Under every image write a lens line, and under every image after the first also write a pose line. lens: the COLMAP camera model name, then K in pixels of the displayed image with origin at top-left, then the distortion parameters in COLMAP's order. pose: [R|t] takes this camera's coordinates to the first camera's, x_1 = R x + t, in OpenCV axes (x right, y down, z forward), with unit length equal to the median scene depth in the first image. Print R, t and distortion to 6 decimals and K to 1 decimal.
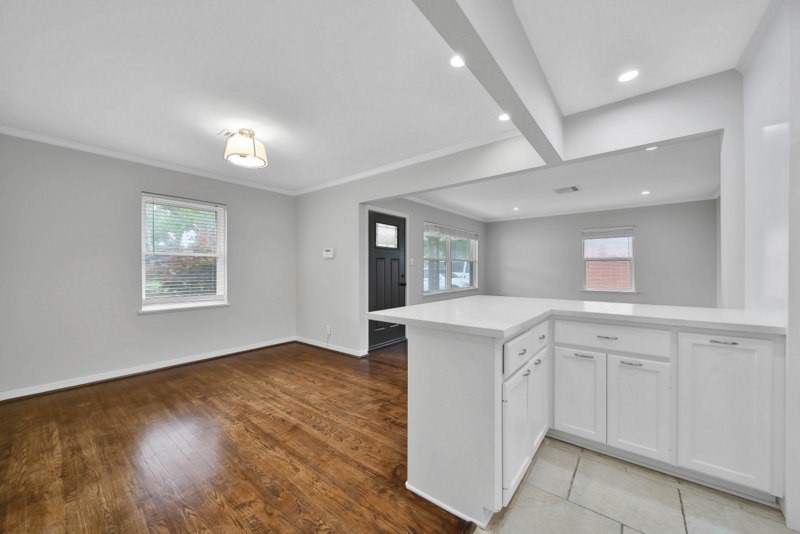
lens RADIAL K [[301.7, 0, 400.0], [0, 301.7, 267.0], [0, 0, 1]] dist [-0.010100, -0.000118]
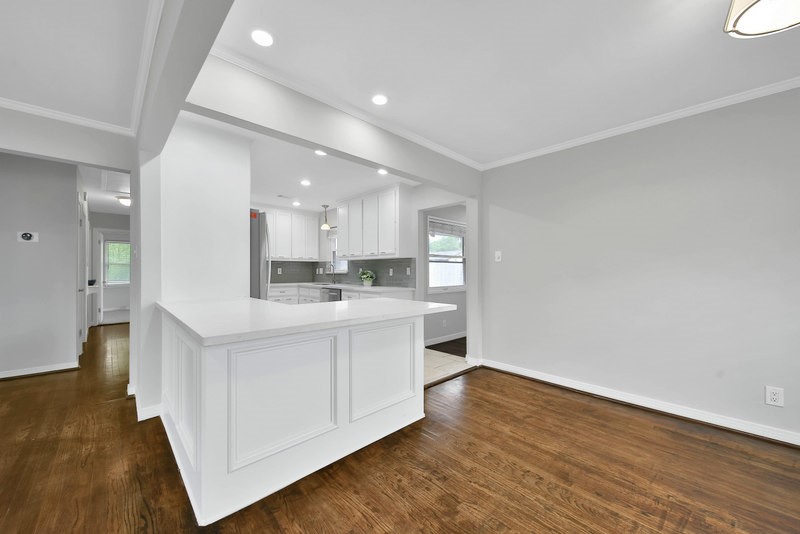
lens RADIAL K [[301.7, 0, 400.0], [0, 301.7, 267.0], [0, 0, 1]] dist [-0.010100, -0.000118]
pose [[-0.991536, 0.001015, 0.129832, -0.036667], [-0.001279, 0.999845, -0.017579, 0.018115], [-0.129830, -0.017596, -0.991380, 1.798430]]
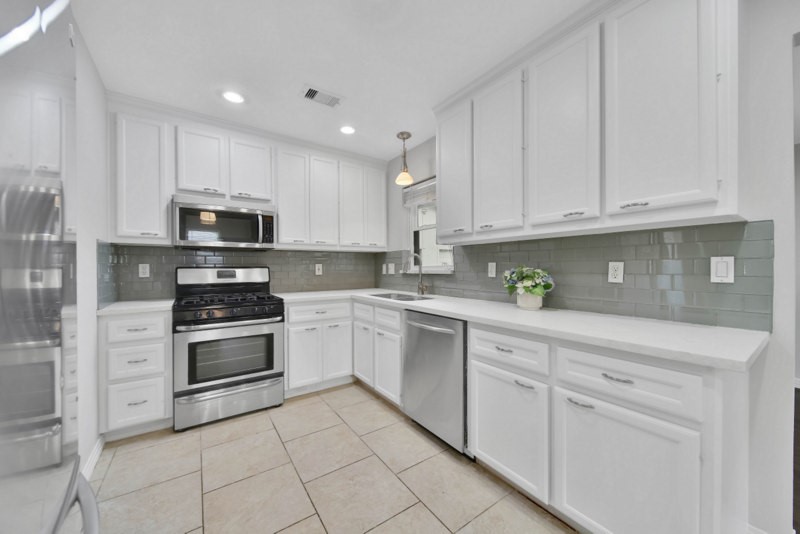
lens RADIAL K [[301.7, 0, 400.0], [0, 301.7, 267.0], [0, 0, 1]] dist [-0.010100, -0.000118]
pose [[-0.956649, 0.003871, 0.291216, 0.606074], [0.002648, 0.999986, -0.004596, 0.005402], [-0.291230, -0.003626, -0.956646, 0.489817]]
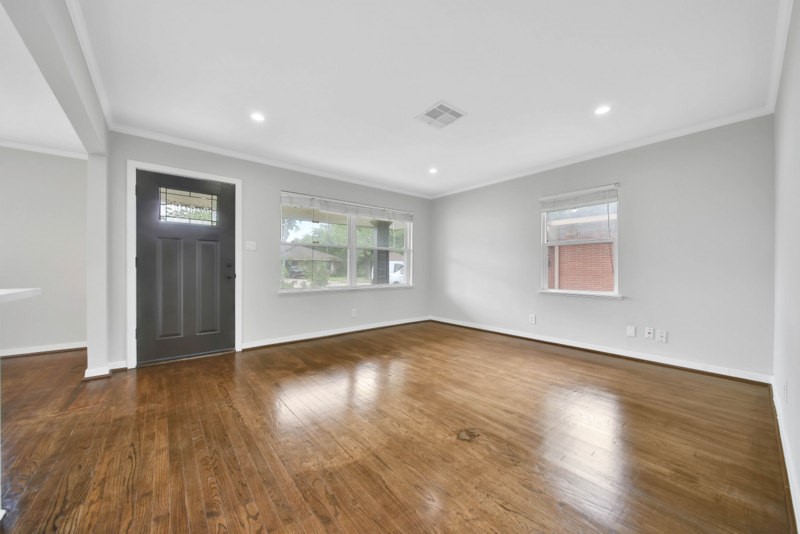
lens RADIAL K [[295.1, 0, 400.0], [0, 295.1, 267.0], [0, 0, 1]] dist [-0.008736, -0.000114]
pose [[0.977328, 0.005142, -0.211667, 1.253769], [-0.004229, 0.999980, 0.004768, 0.066648], [0.211687, -0.003765, 0.977330, 0.891087]]
